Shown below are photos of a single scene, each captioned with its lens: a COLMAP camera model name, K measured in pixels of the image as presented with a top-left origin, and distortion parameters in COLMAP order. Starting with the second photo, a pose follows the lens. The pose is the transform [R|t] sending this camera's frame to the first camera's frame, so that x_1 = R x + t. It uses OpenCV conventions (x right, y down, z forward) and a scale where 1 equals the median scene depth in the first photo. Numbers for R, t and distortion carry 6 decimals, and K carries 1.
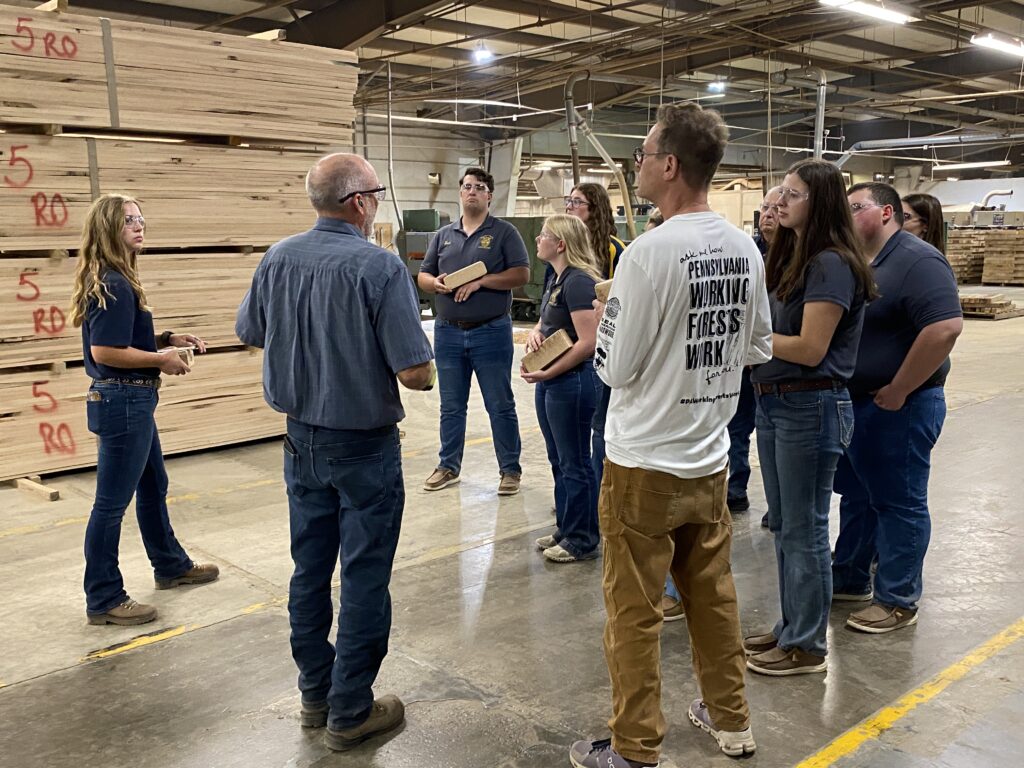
lens RADIAL K [[995.7, 0, 515.3], [0, 995.7, 387.6], [0, 0, 1]] dist [-0.015783, 0.000000]
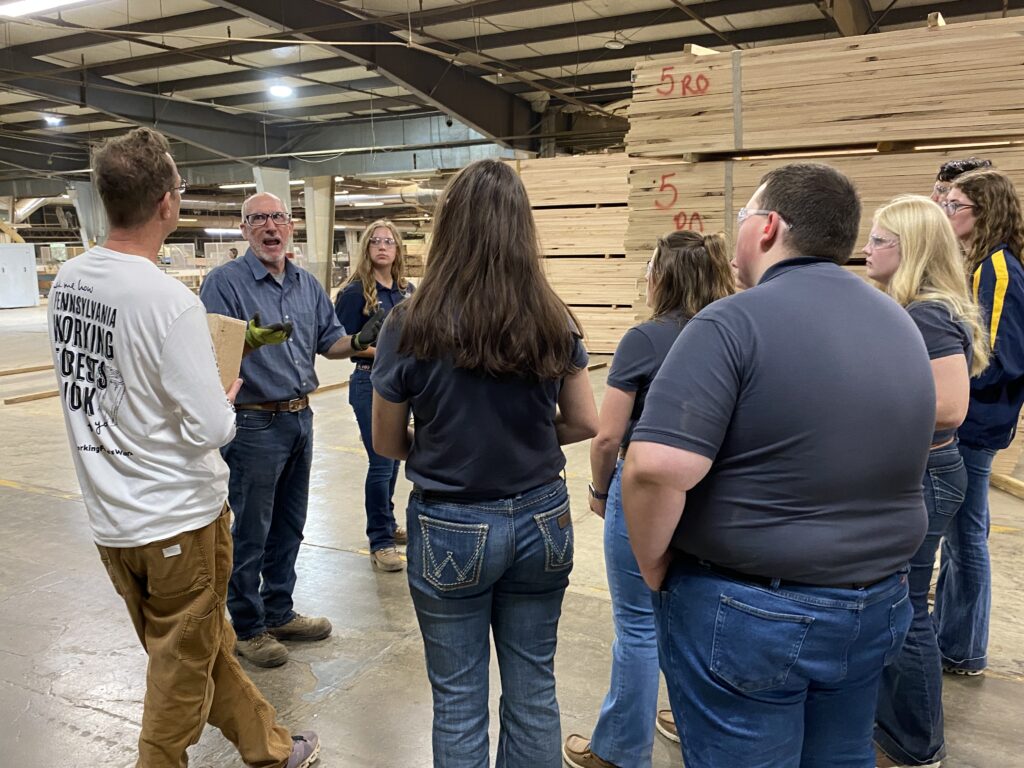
lens RADIAL K [[891.6, 0, 511.4], [0, 891.6, 383.8], [0, 0, 1]] dist [-0.035827, -0.003219]
pose [[0.305271, 0.144993, -0.941162, 0.492618], [-0.129947, 0.985438, 0.109665, -0.085955], [0.943357, 0.088823, 0.319667, 0.493007]]
